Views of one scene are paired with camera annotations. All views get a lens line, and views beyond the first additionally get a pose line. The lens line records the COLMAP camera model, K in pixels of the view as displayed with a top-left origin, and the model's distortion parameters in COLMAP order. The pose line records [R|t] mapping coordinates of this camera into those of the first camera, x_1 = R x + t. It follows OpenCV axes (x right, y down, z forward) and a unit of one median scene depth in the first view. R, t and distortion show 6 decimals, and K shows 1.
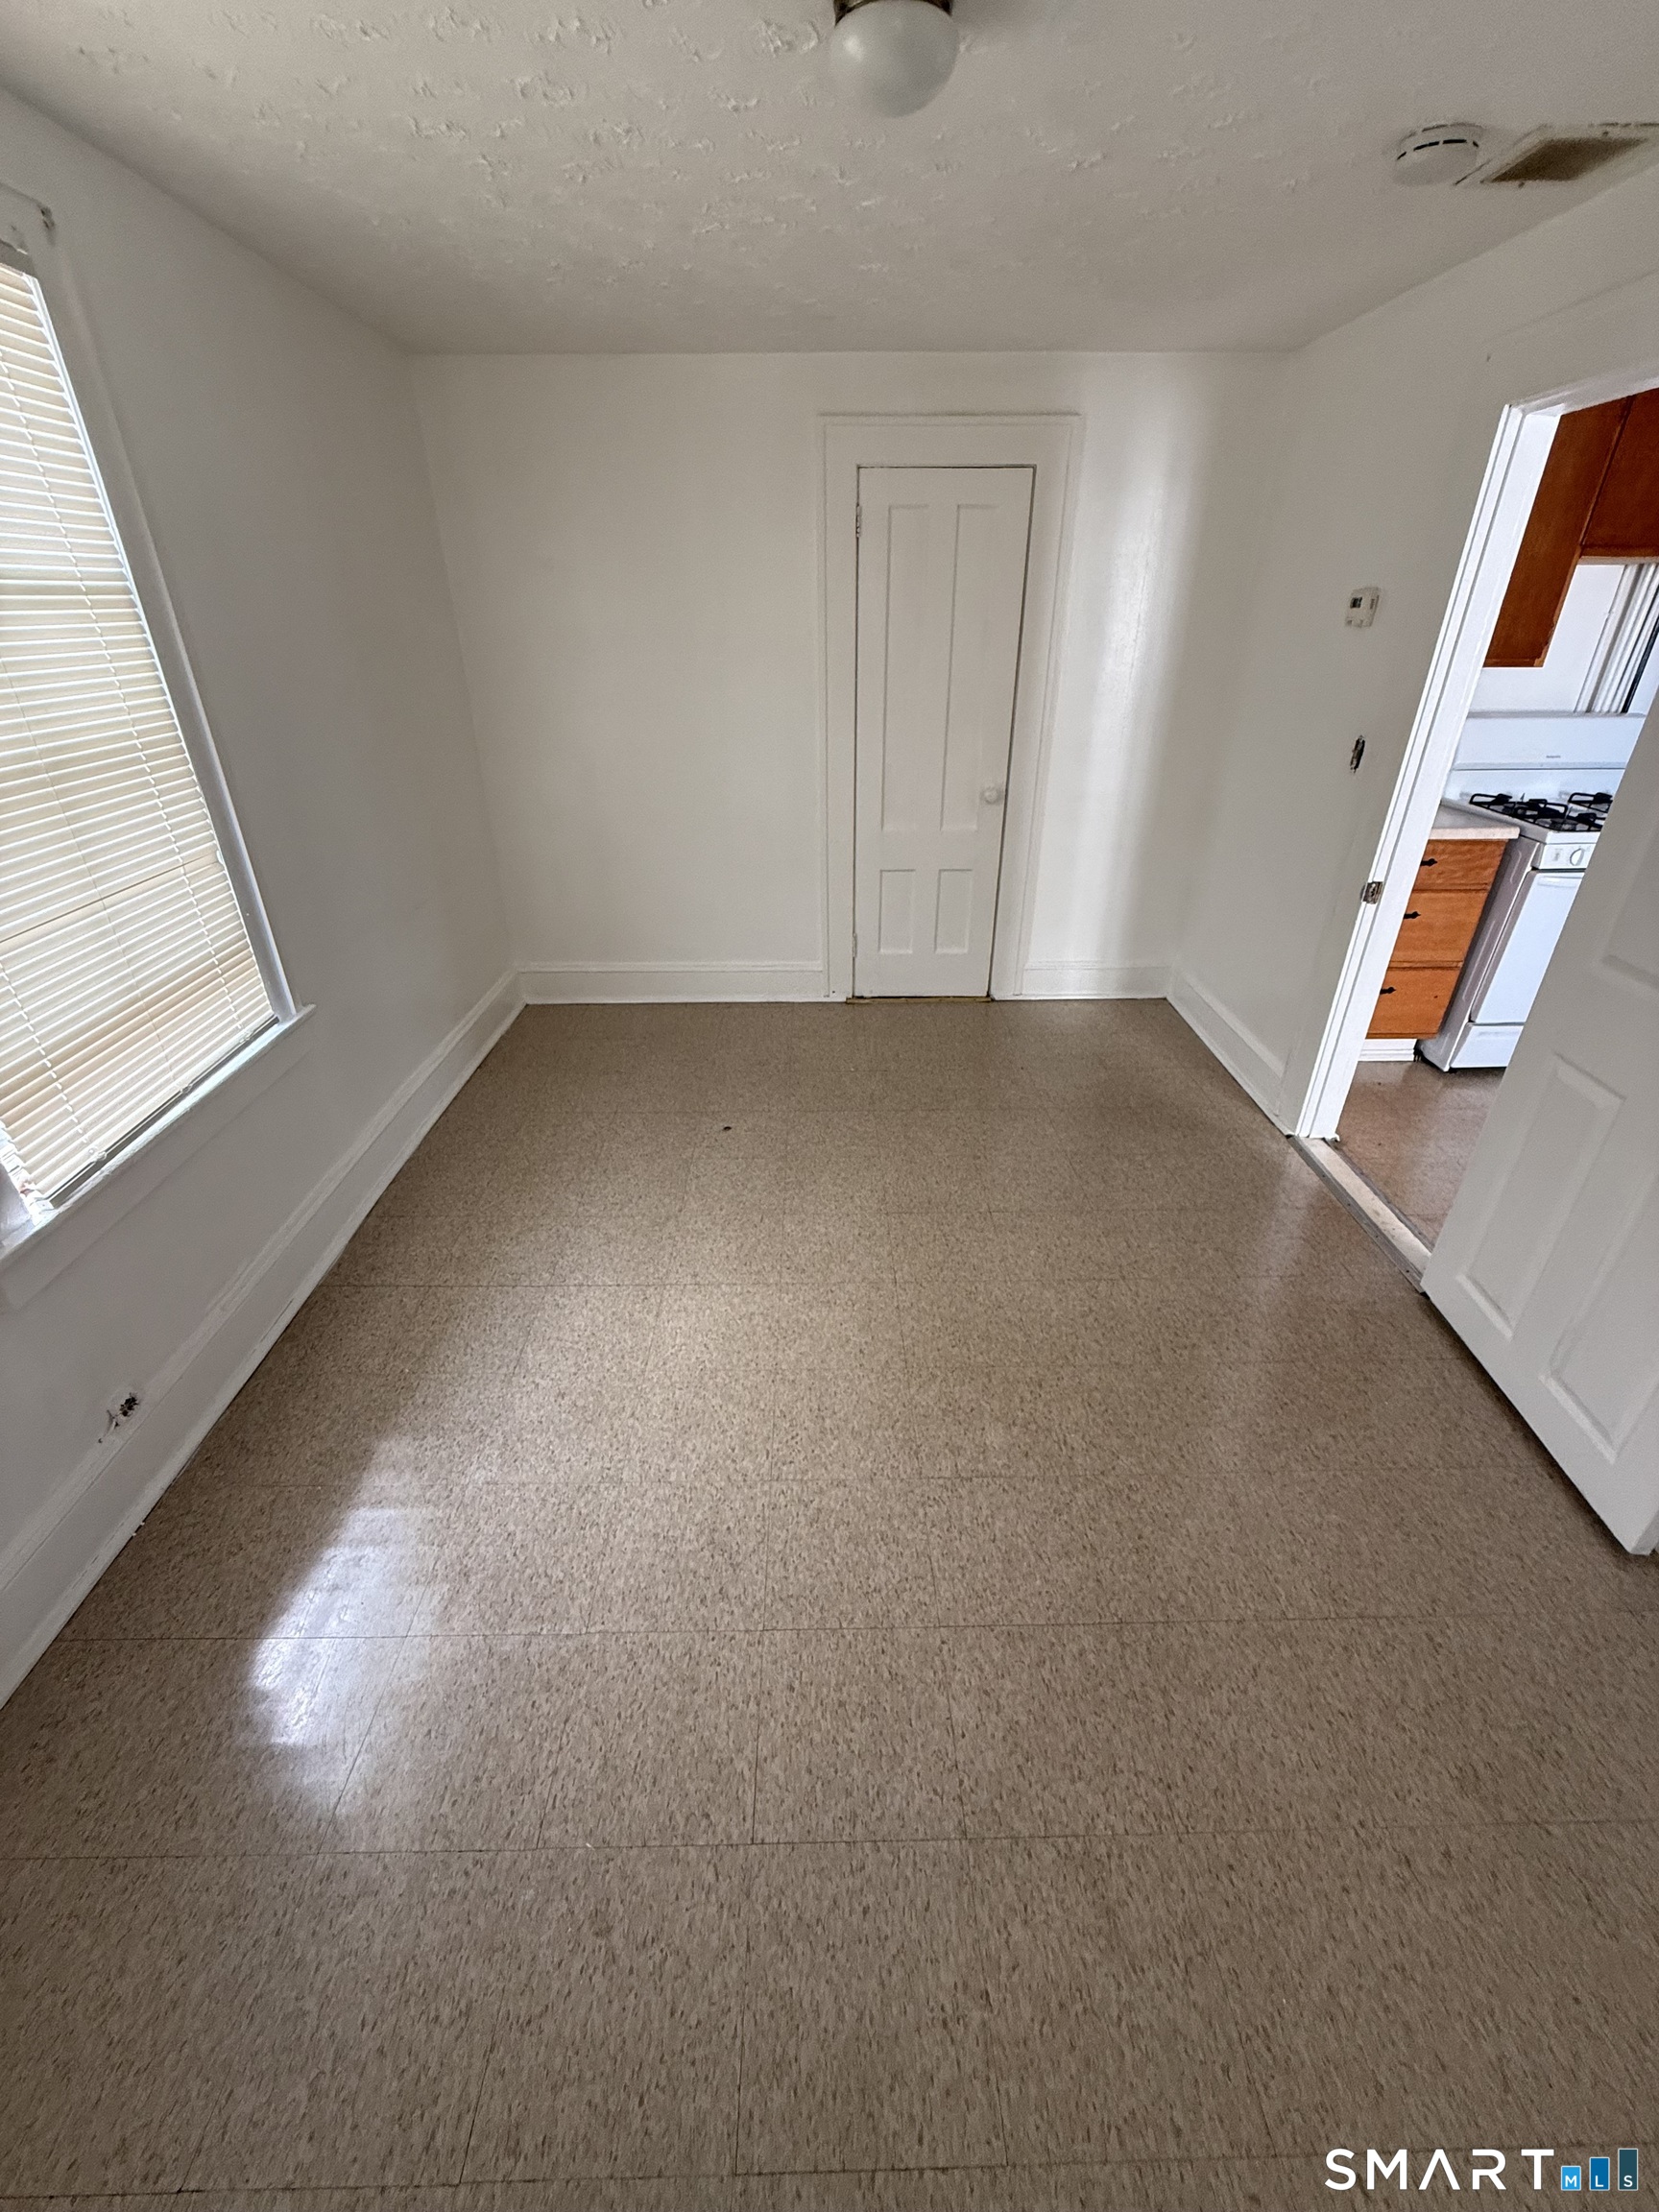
lens RADIAL K [[887.8, 0, 824.7], [0, 887.8, 1112.6], [0, 0, 1]] dist [0.000375, -0.000065]
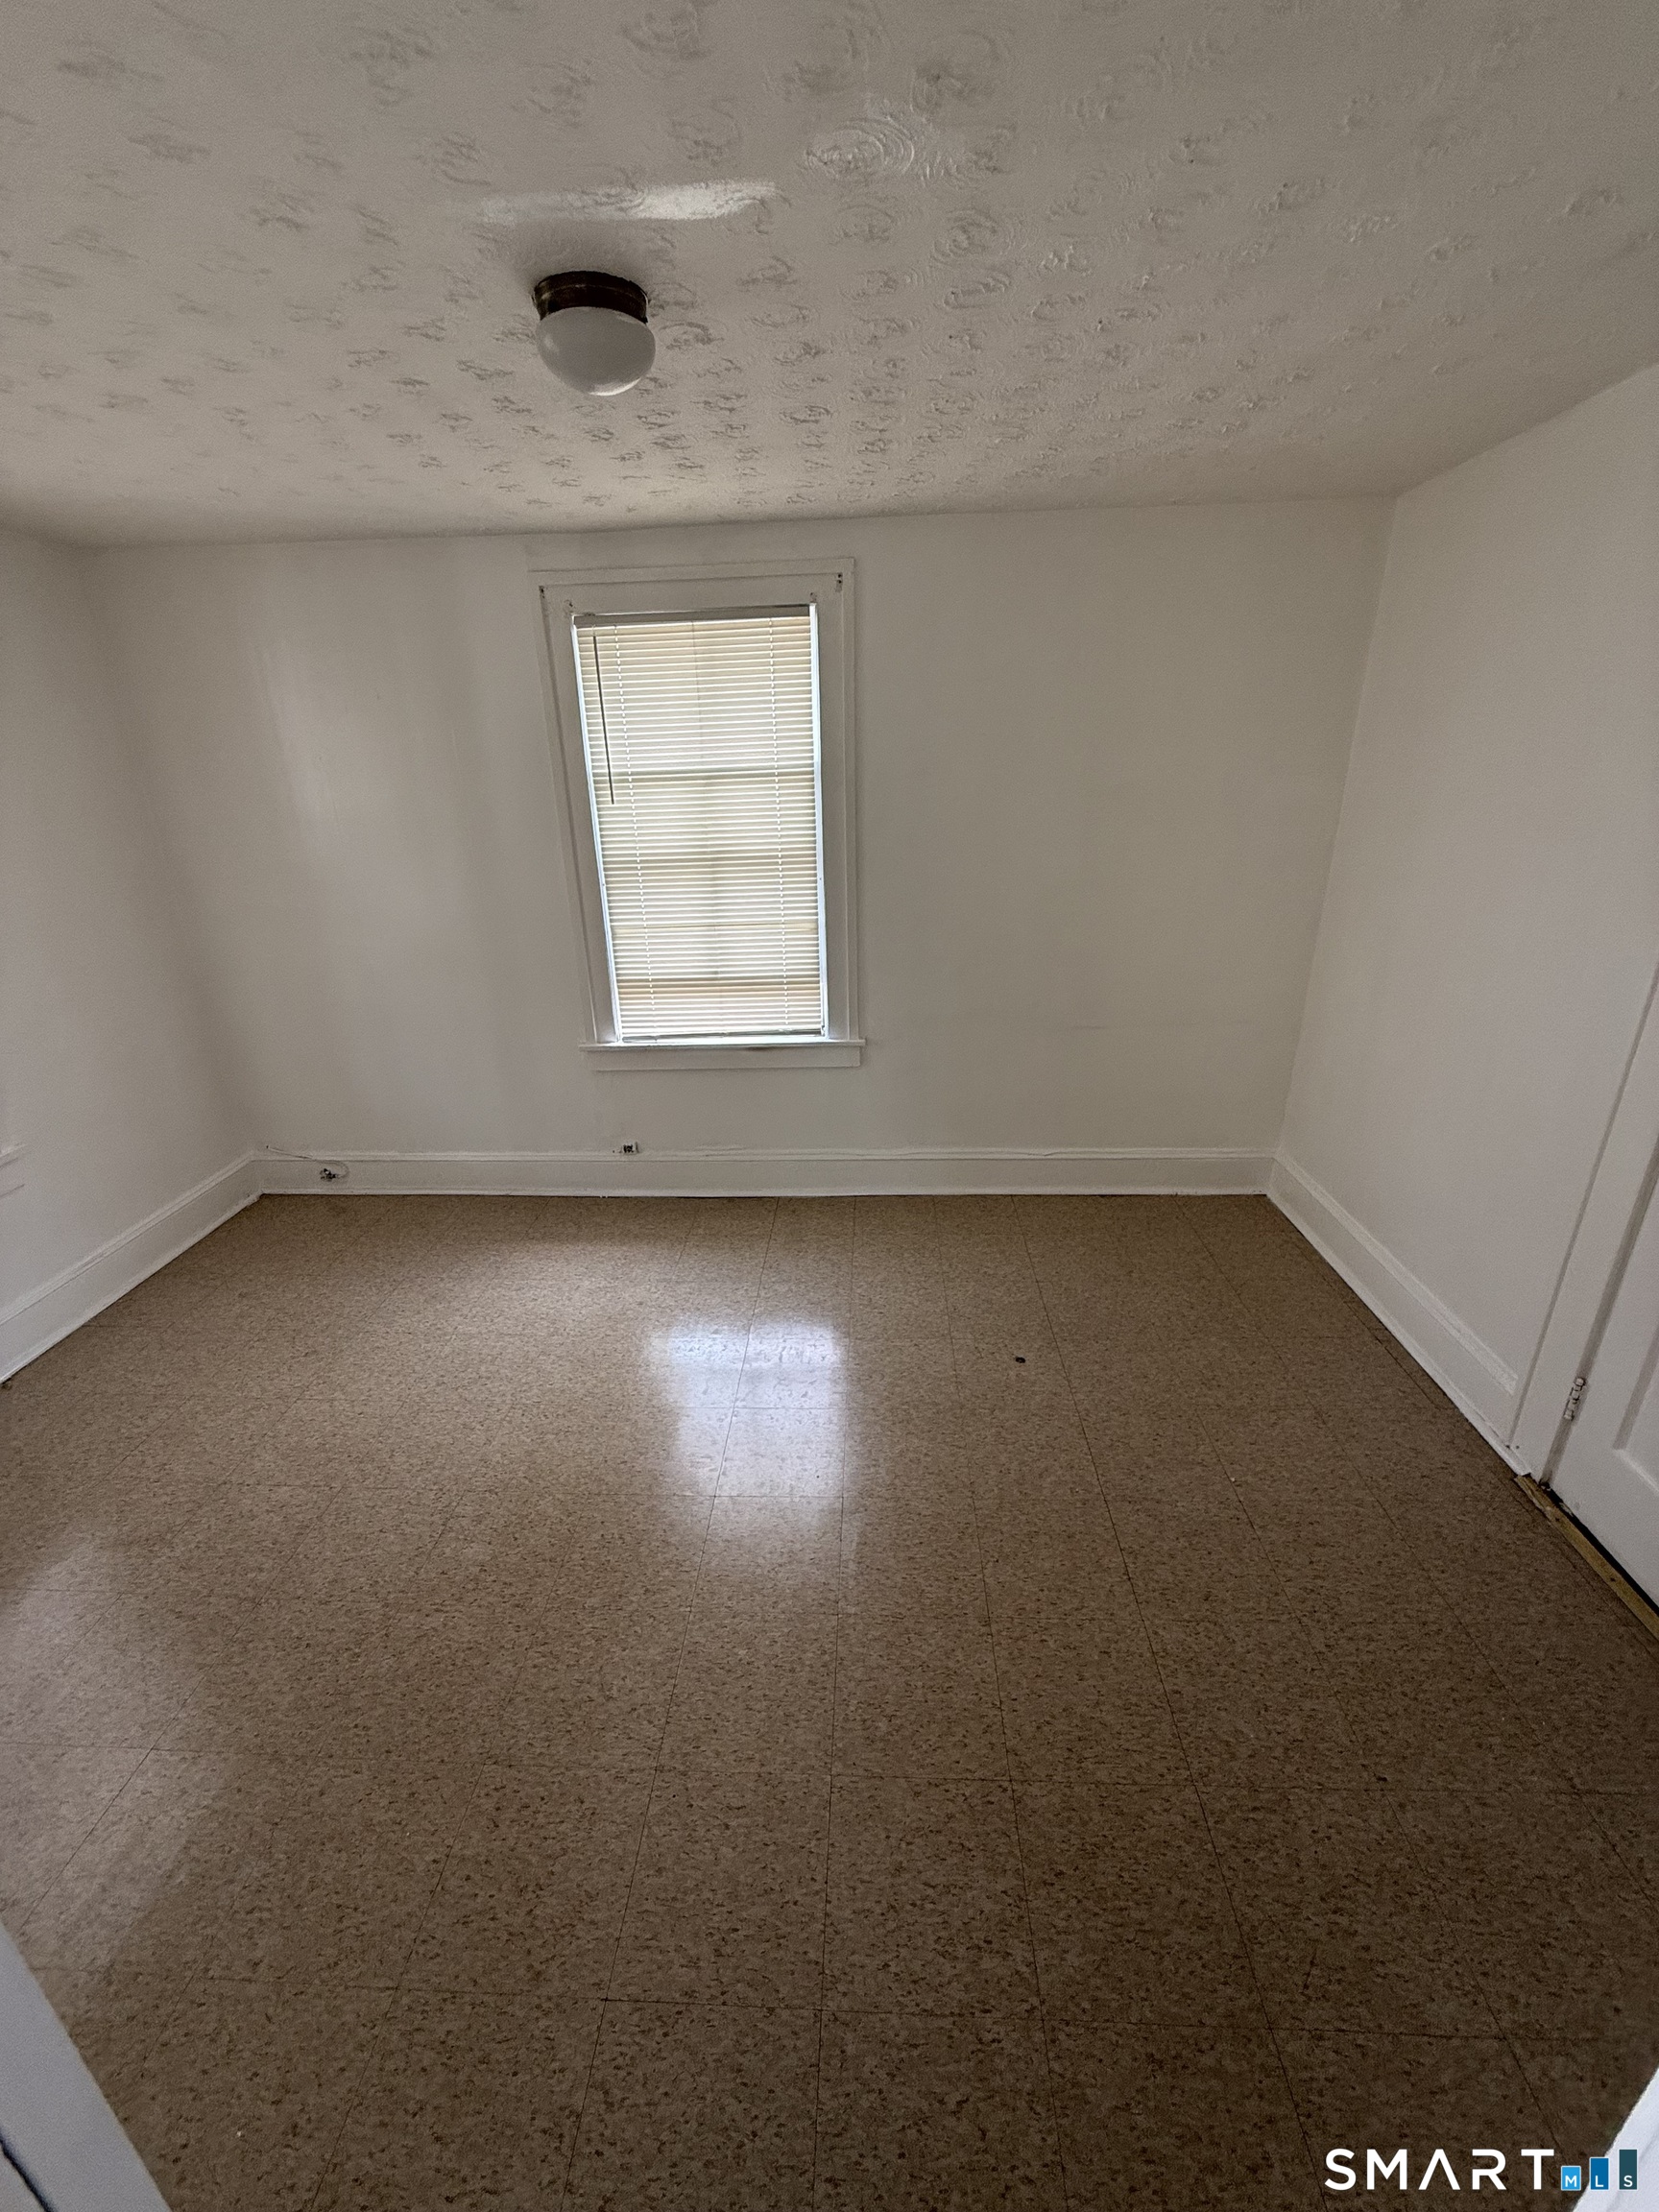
lens RADIAL K [[887.8, 0, 818.4], [0, 887.8, 1096.2], [0, 0, 1]] dist [0.000375, -0.000065]
pose [[-0.076120, 0.354839, -0.931824, 0.949800], [-0.463605, 0.814781, 0.348140, -0.618515], [0.882766, 0.458498, 0.102484, 1.019115]]
